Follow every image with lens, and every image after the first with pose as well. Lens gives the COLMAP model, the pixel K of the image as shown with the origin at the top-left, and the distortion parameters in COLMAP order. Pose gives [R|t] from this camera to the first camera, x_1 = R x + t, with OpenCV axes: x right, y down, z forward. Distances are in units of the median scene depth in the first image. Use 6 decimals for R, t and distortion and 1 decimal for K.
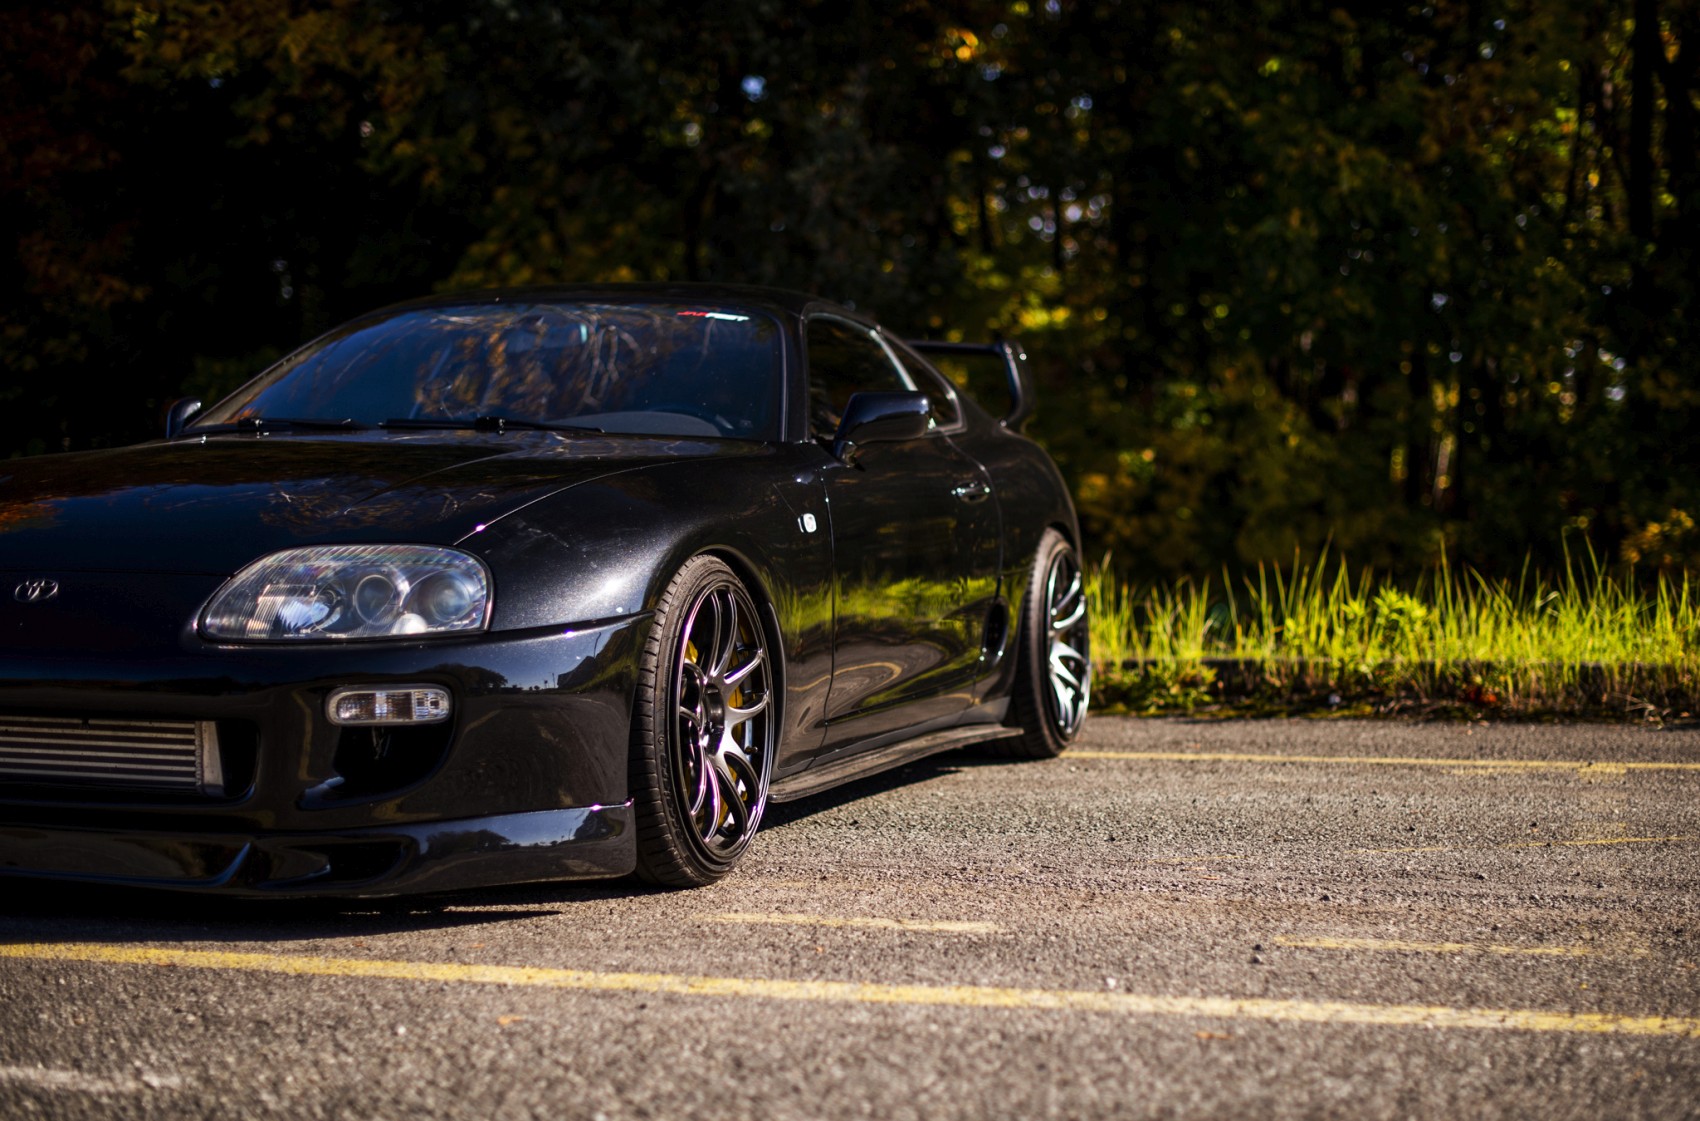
lens RADIAL K [[2583.2, 0, 850.0], [0, 2583.2, 560.5], [0, 0, 1]] dist [-0.138396, 0.137308]
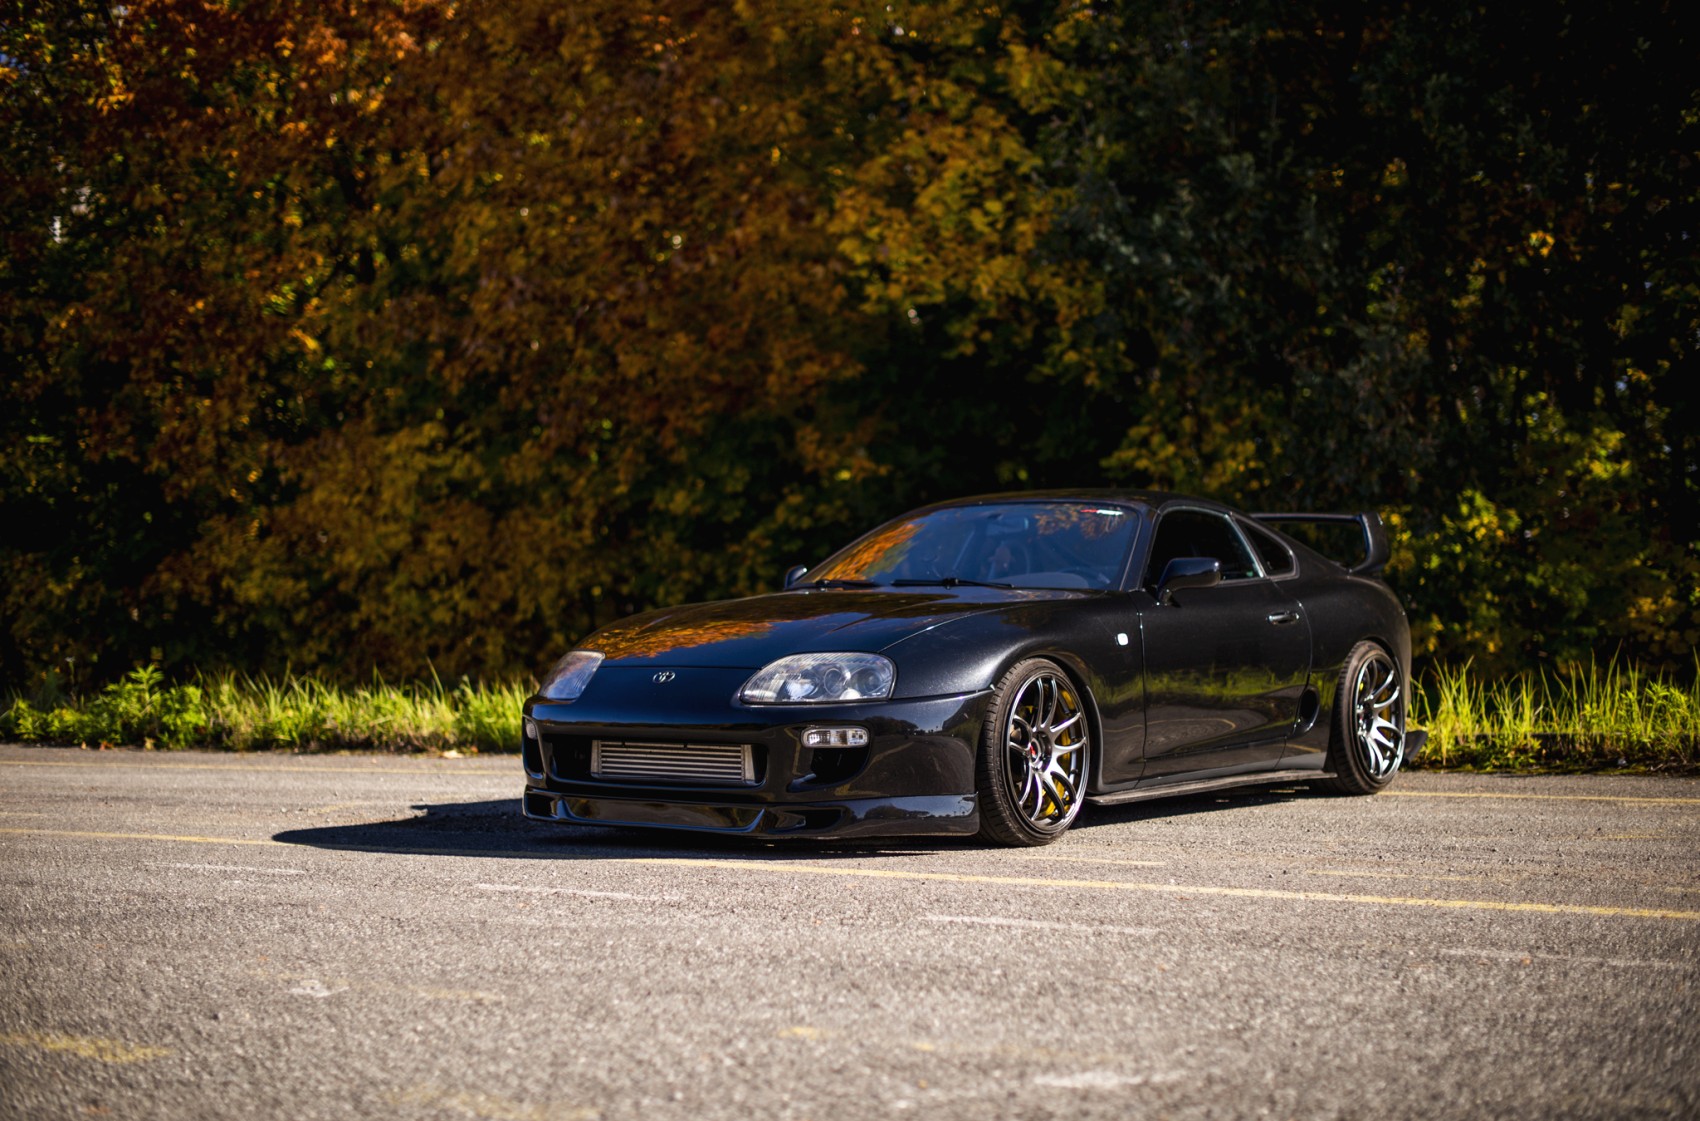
lens RADIAL K [[2444.1, 0, 982.0], [0, 2444.1, 557.9], [0, 0, 1]] dist [-0.158576, 0.035177]
pose [[0.960920, -0.016720, -0.276322, 0.261177], [0.003150, 0.998770, -0.049478, 0.008617], [0.276809, 0.046674, 0.959791, -0.431349]]
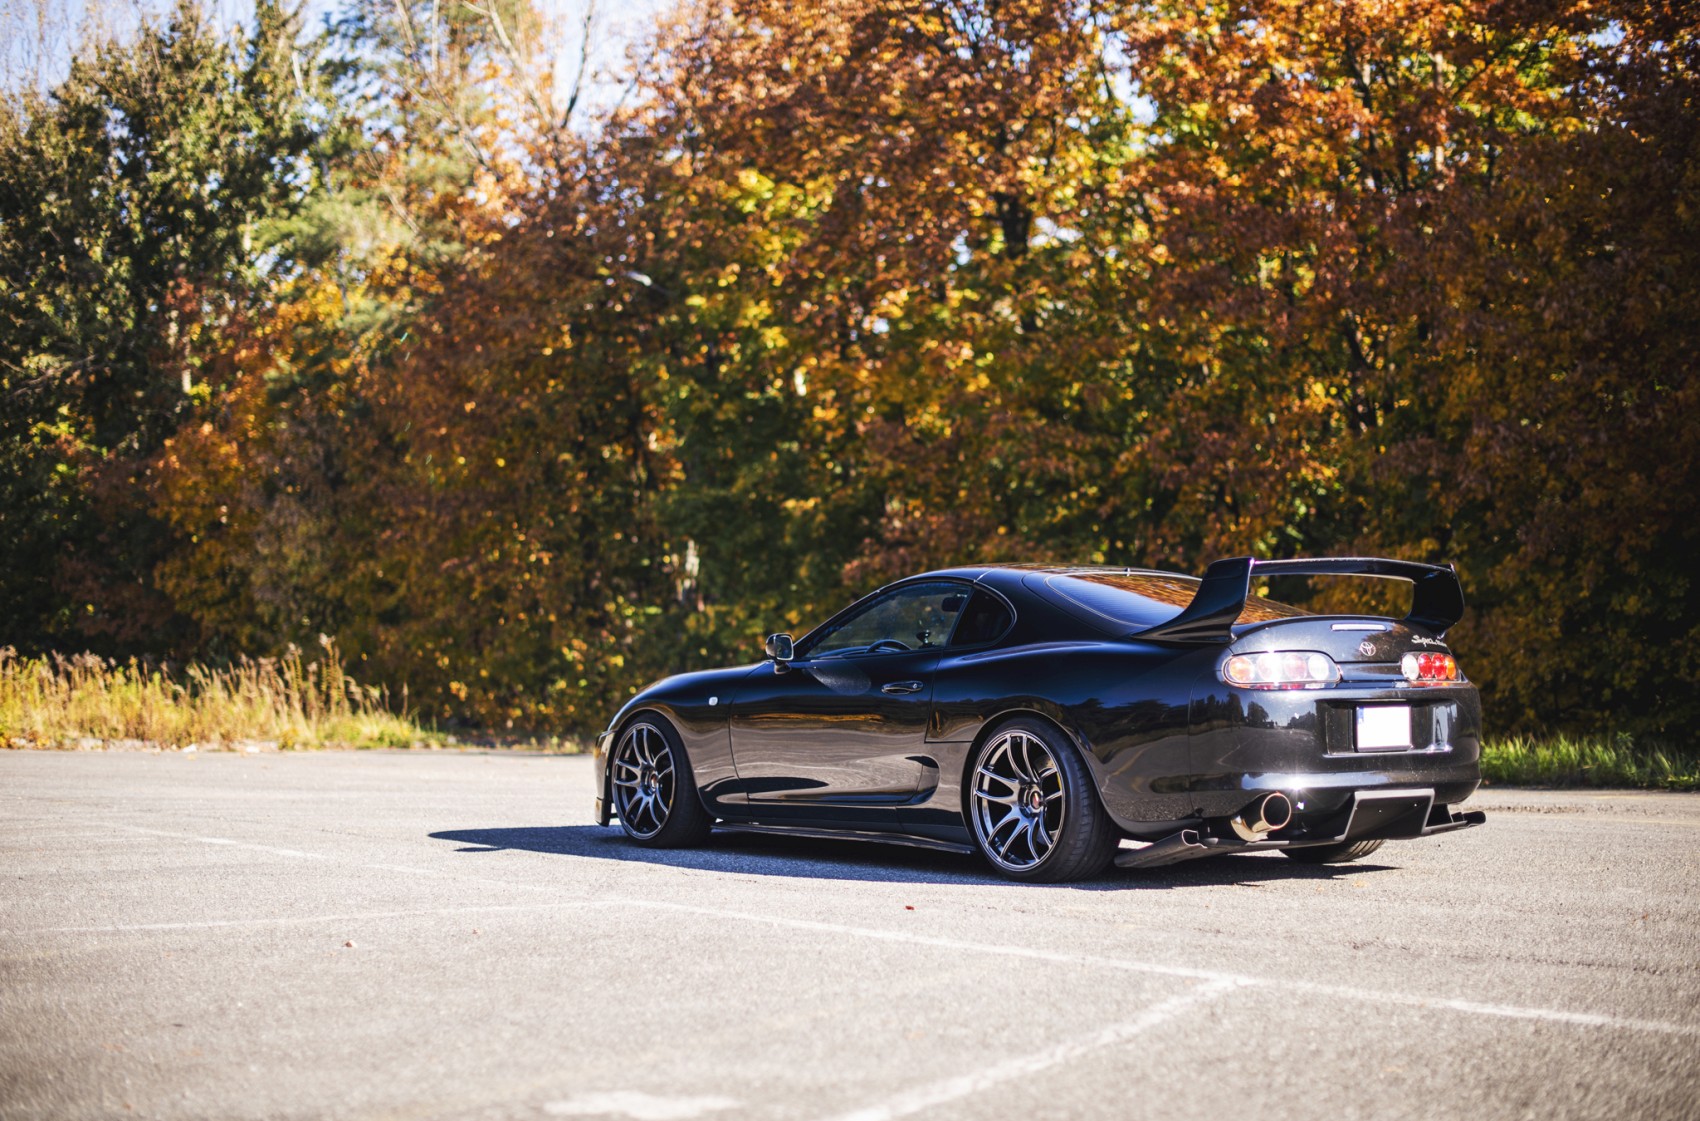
lens RADIAL K [[2607.7, 0, 849.3], [0, 2607.7, 633.7], [0, 0, 1]] dist [-0.121053, 0.039223]
pose [[0.766619, -0.009827, -0.642028, 0.684949], [-0.027086, 0.998498, -0.047625, 0.054864], [0.641531, 0.053900, 0.765201, -1.429784]]
